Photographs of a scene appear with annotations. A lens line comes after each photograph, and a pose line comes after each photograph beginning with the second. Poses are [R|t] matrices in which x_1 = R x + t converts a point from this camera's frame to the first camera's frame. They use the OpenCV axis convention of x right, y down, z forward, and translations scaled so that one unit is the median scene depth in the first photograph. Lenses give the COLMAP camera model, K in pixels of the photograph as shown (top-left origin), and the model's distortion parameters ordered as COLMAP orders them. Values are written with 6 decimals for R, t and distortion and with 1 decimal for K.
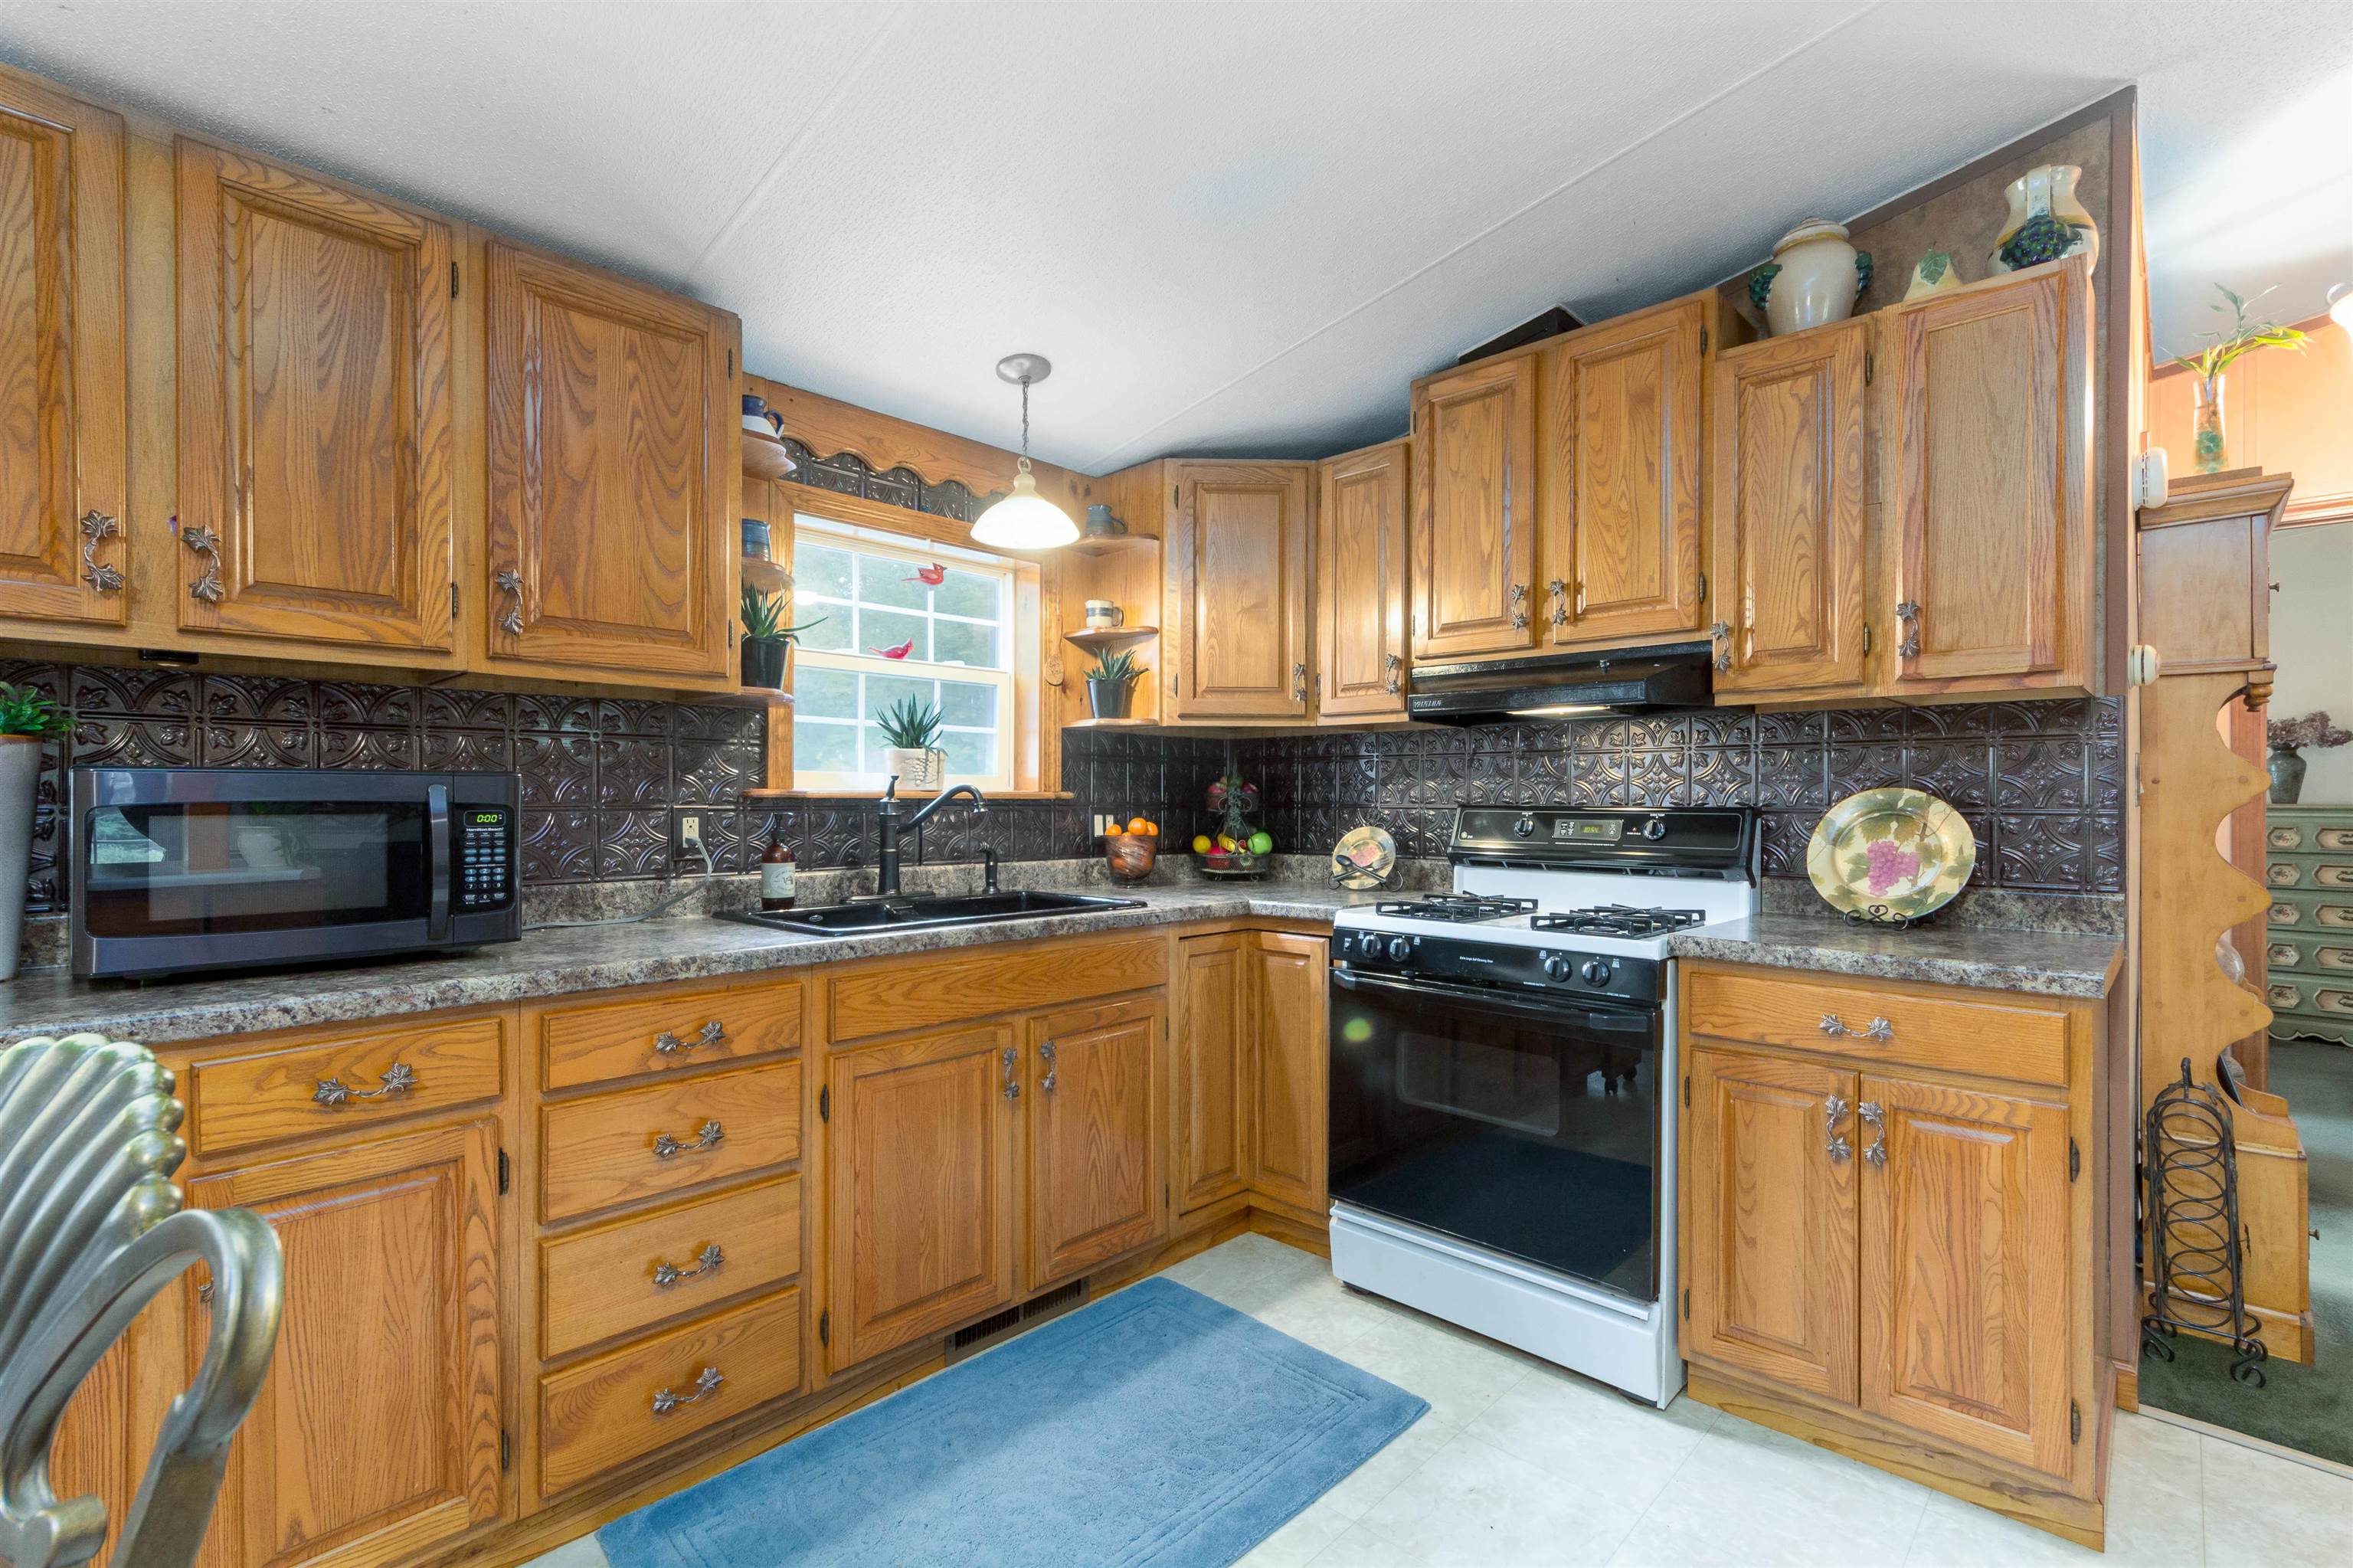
lens RADIAL K [[1041.5, 0, 1185.1], [0, 1041.5, 799.6], [0, 0, 1]] dist [-0.000514, 0.000074]
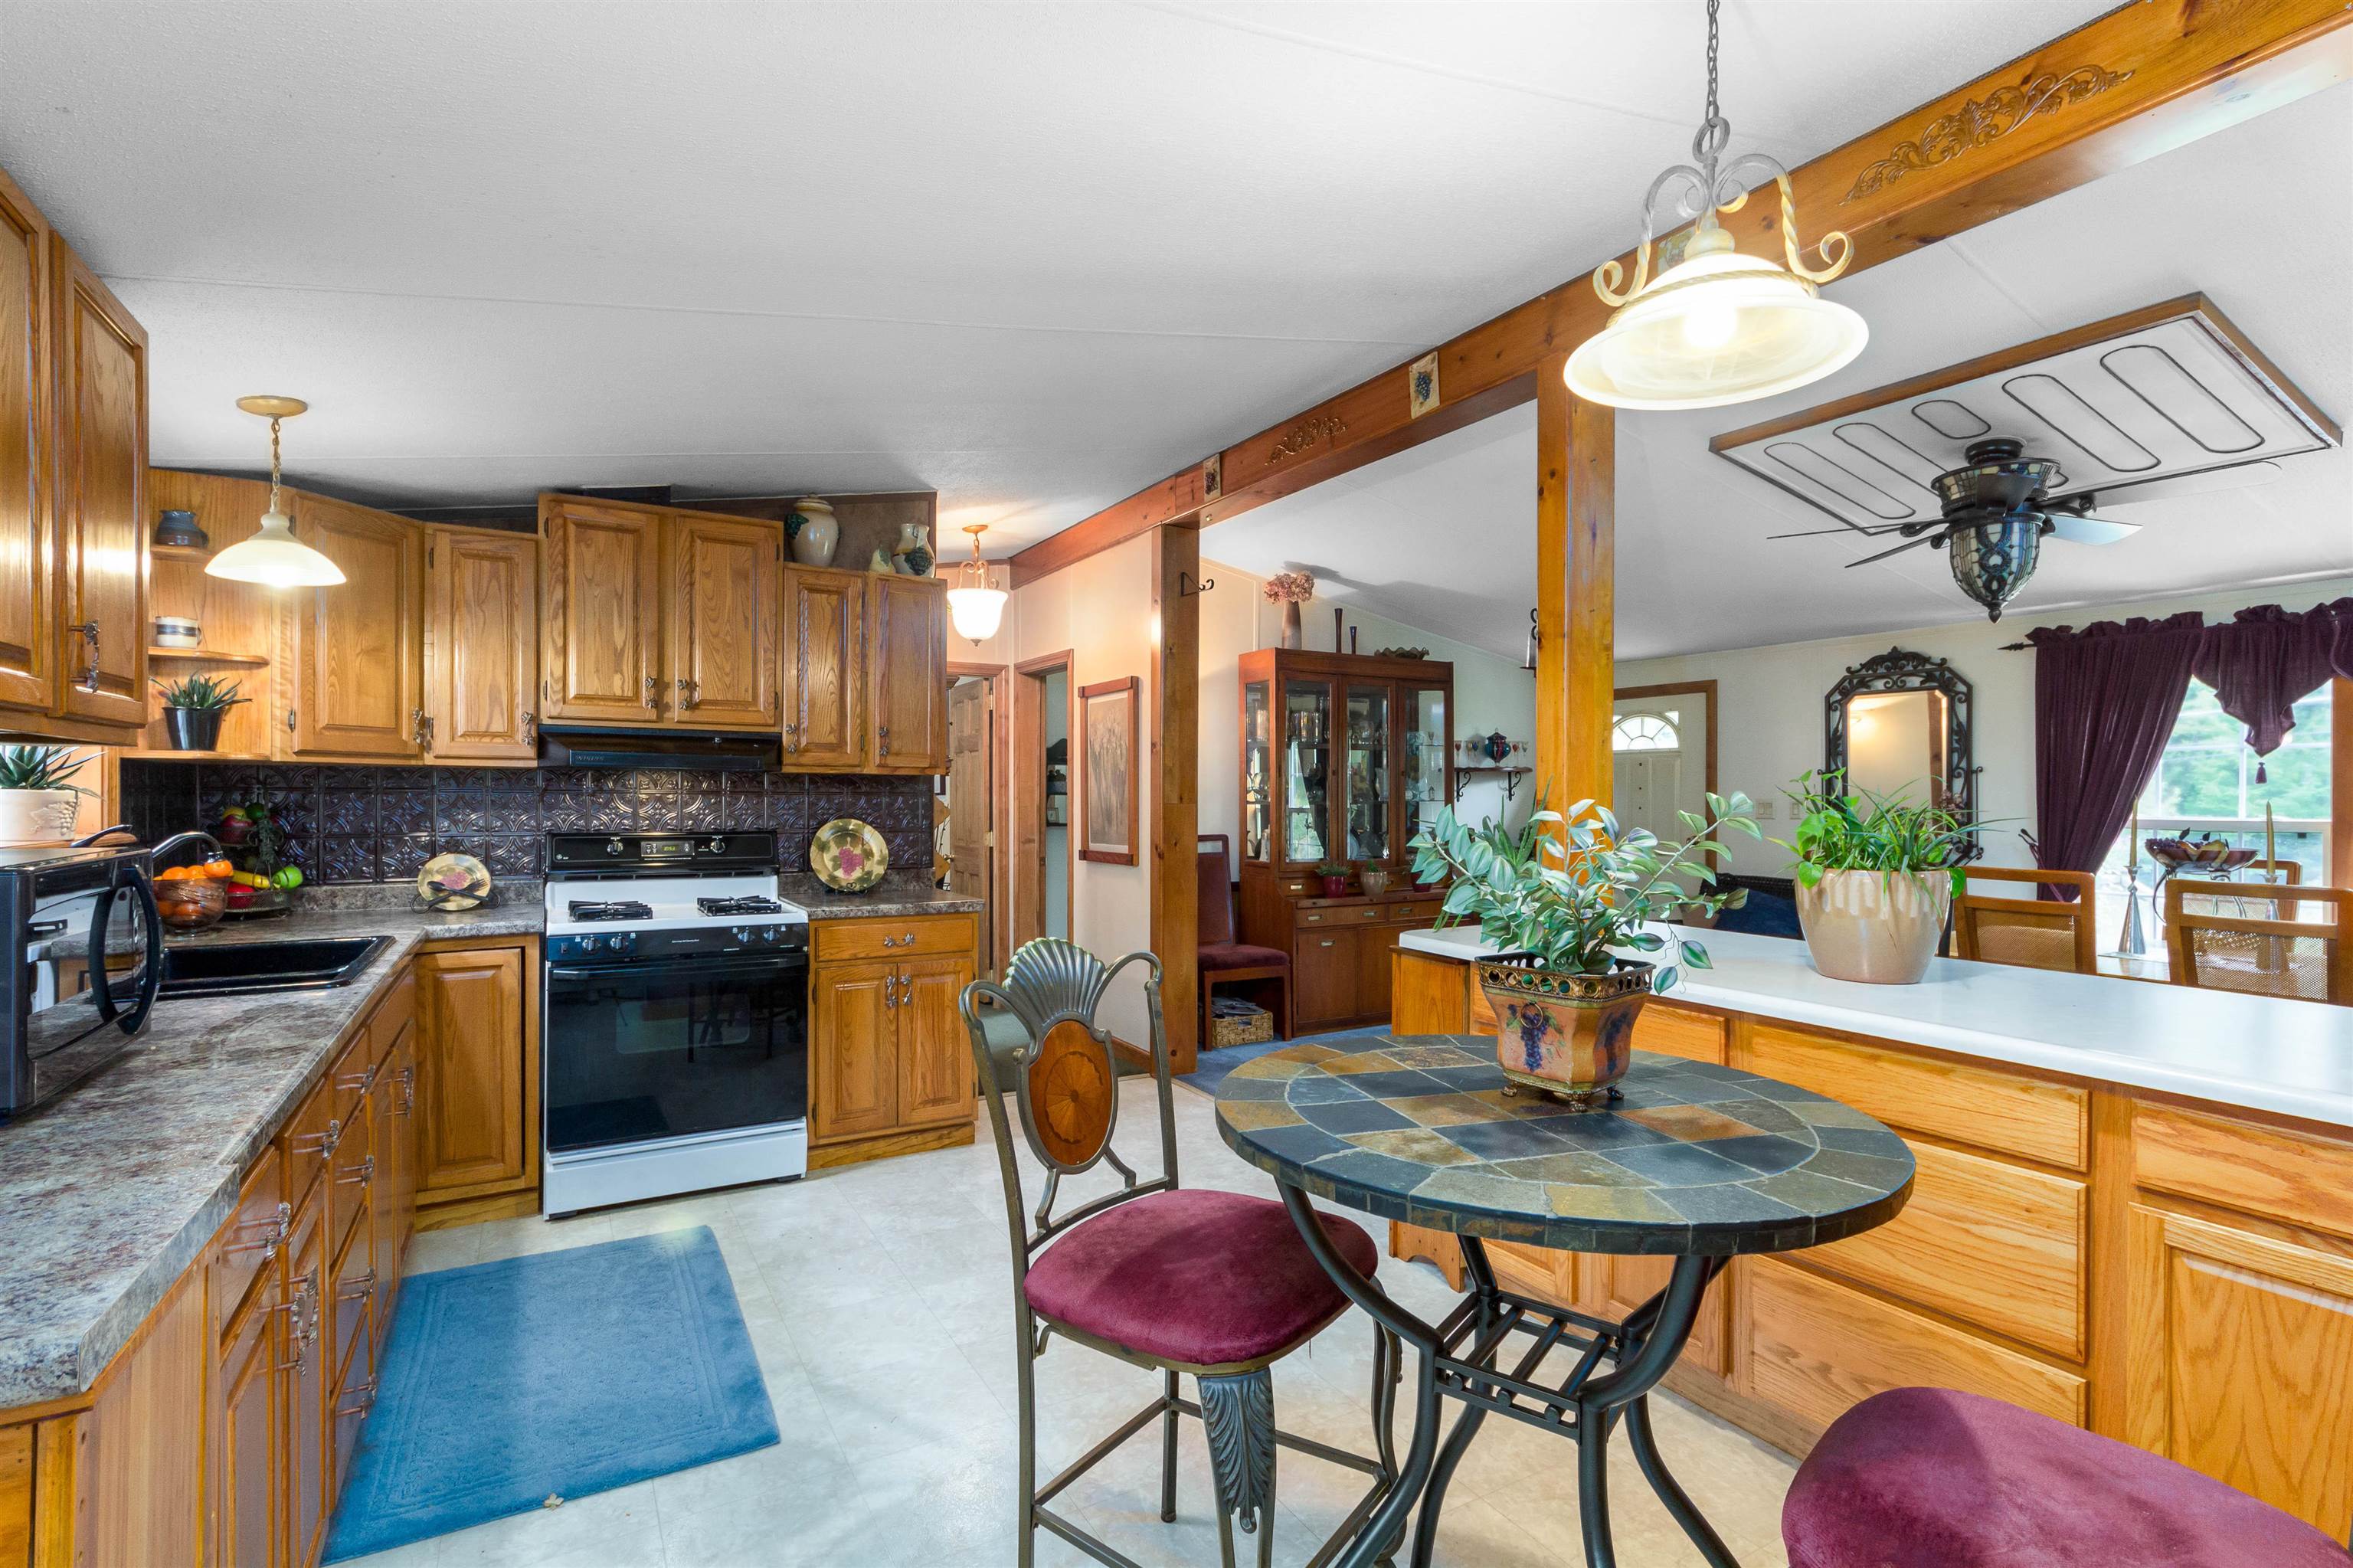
lens RADIAL K [[1124.7, 0, 1171.4], [0, 1124.7, 792.0], [0, 0, 1]] dist [-0.000949, 0.002323]
pose [[0.291445, 0.001603, 0.956586, -0.993926], [-0.002880, 0.999996, -0.000799, -0.055639], [-0.956583, -0.002522, 0.291448, -0.122056]]
